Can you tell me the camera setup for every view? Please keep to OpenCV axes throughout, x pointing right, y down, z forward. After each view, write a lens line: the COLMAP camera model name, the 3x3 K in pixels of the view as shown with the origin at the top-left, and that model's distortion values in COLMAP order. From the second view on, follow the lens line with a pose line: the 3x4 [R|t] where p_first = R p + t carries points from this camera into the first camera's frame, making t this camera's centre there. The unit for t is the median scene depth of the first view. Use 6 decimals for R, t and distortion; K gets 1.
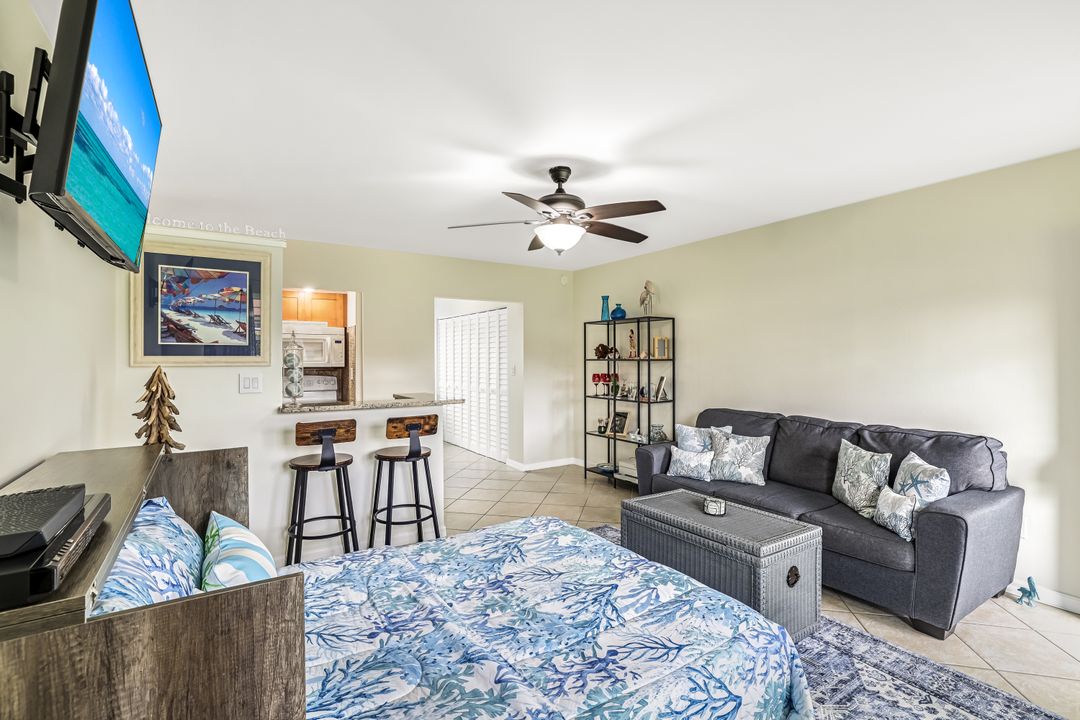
lens RADIAL K [[506.5, 0, 542.5], [0, 506.5, 356.6], [0, 0, 1]] dist [-0.044430, 0.000059]
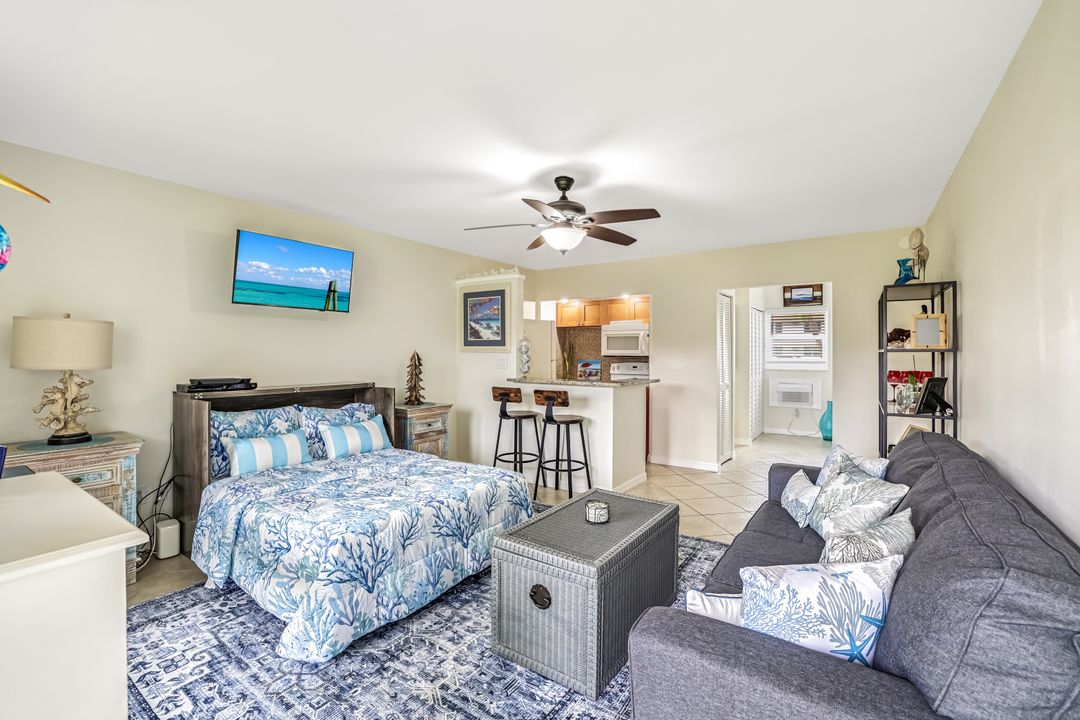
lens RADIAL K [[467.8, 0, 526.2], [0, 467.8, 355.5], [0, 0, 1]] dist [-0.069815, 0.024250]
pose [[0.372178, 0.011898, -0.928085, 0.956720], [-0.000748, 0.999921, 0.012519, 0.010455], [0.928161, -0.003965, 0.372157, 0.525187]]
